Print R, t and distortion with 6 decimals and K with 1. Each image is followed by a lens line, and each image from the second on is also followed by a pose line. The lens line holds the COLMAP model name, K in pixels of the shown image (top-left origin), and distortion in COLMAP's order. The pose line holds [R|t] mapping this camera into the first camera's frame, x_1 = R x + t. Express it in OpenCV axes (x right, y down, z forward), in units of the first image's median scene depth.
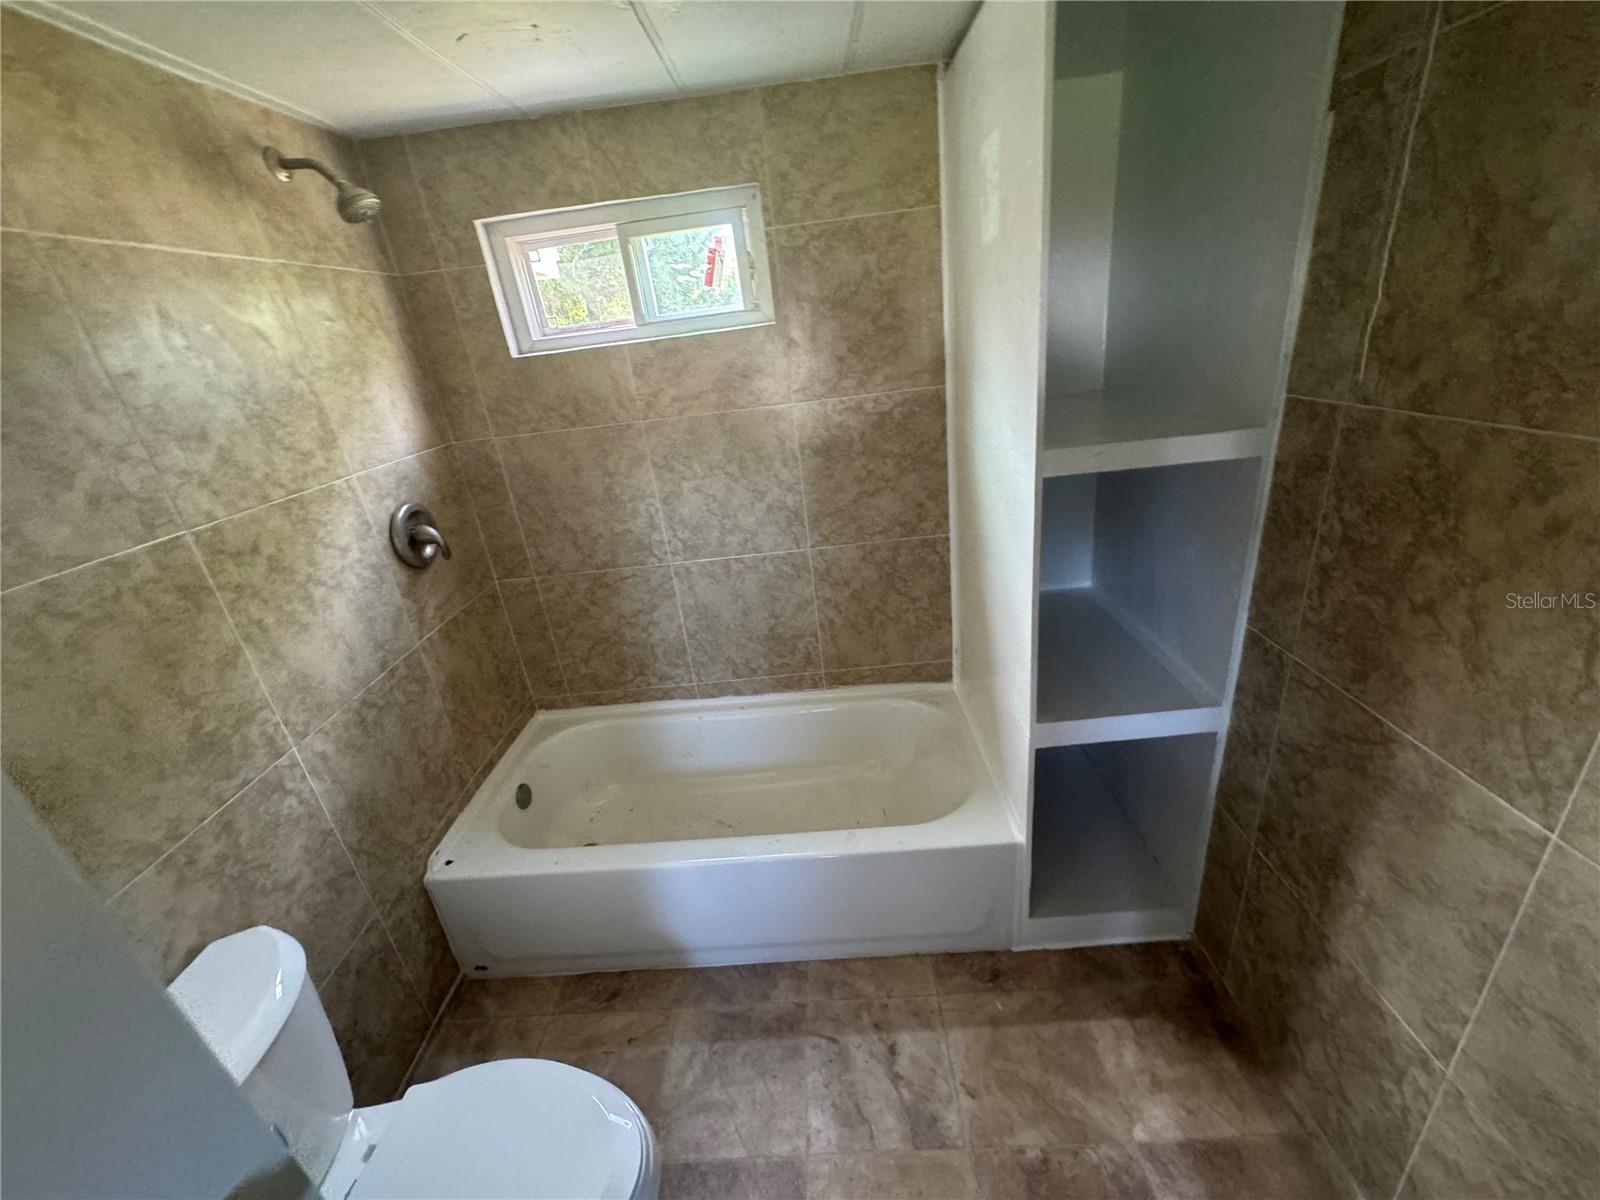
lens RADIAL K [[635.9, 0, 799.2], [0, 635.9, 599.3], [0, 0, 1]] dist [-0.002274, 0.000748]
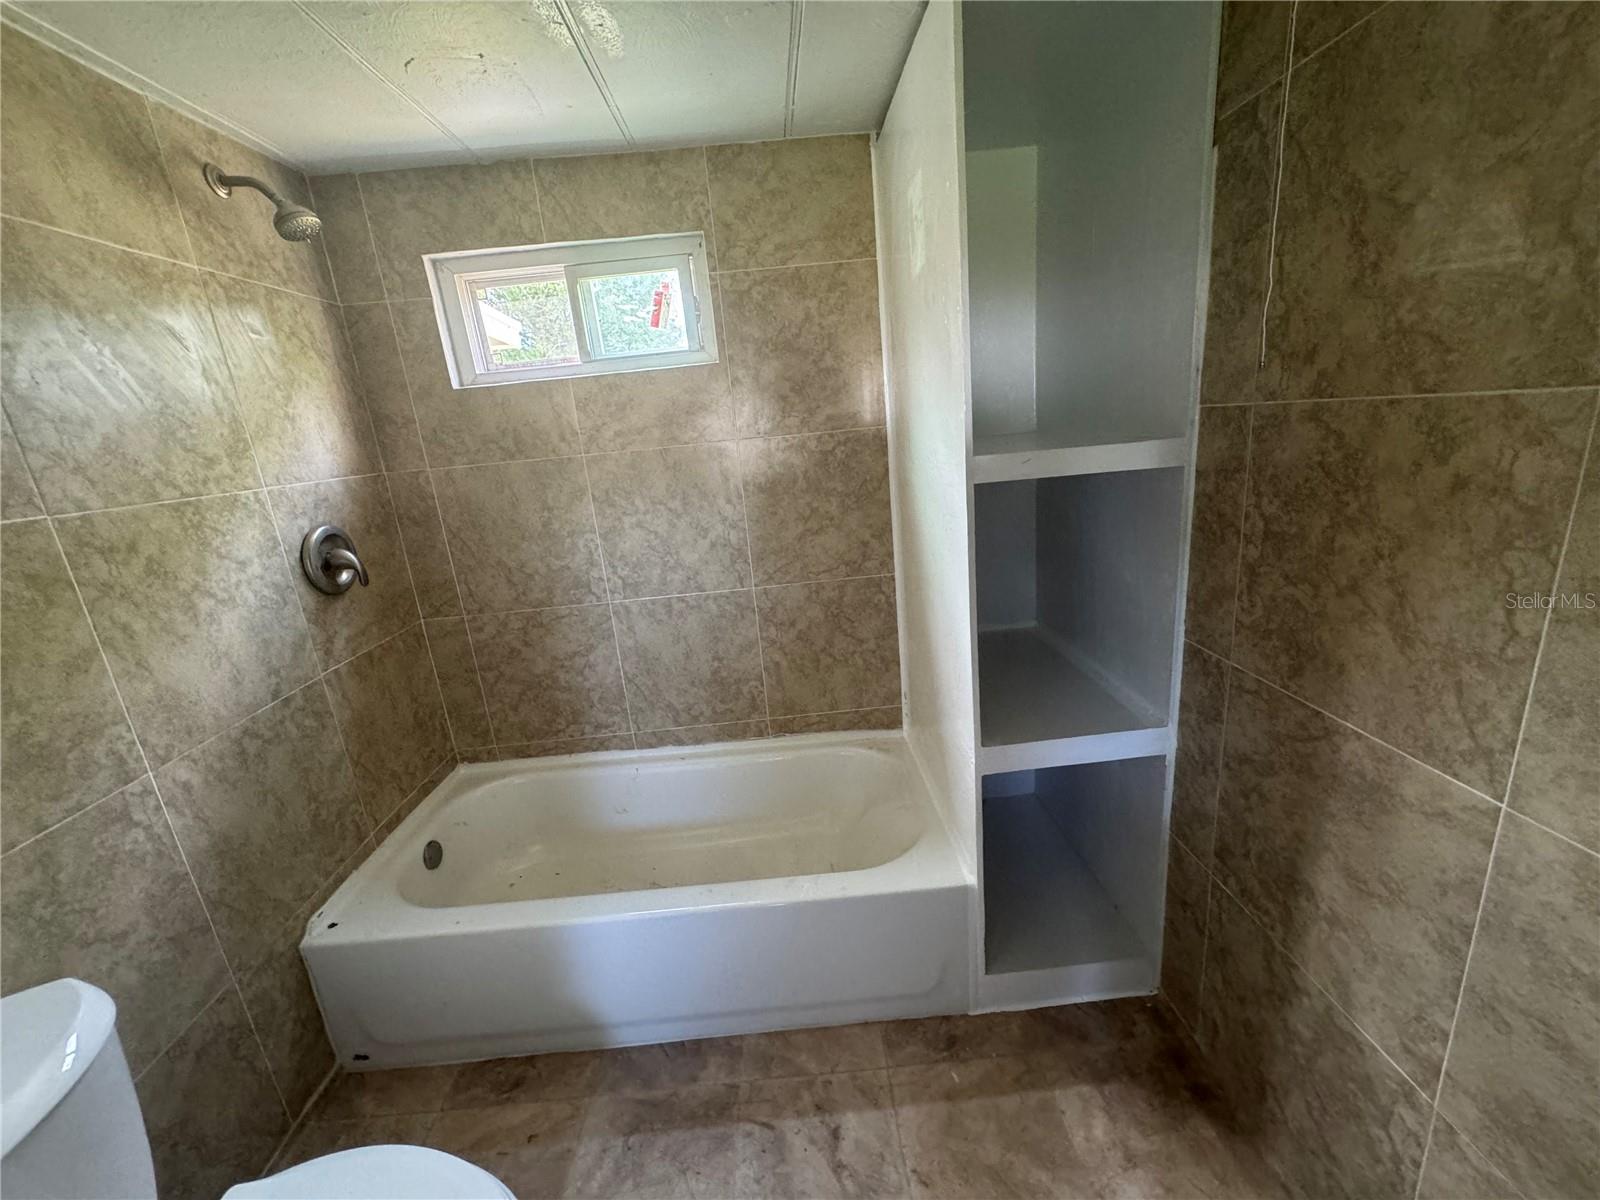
lens RADIAL K [[635.9, 0, 798.2], [0, 635.9, 597.2], [0, 0, 1]] dist [-0.002274, 0.000748]
pose [[0.998336, 0.006984, 0.057237, 0.041786], [0.000809, 0.990843, -0.135013, 0.099035], [-0.057656, 0.134835, 0.989189, 0.042054]]
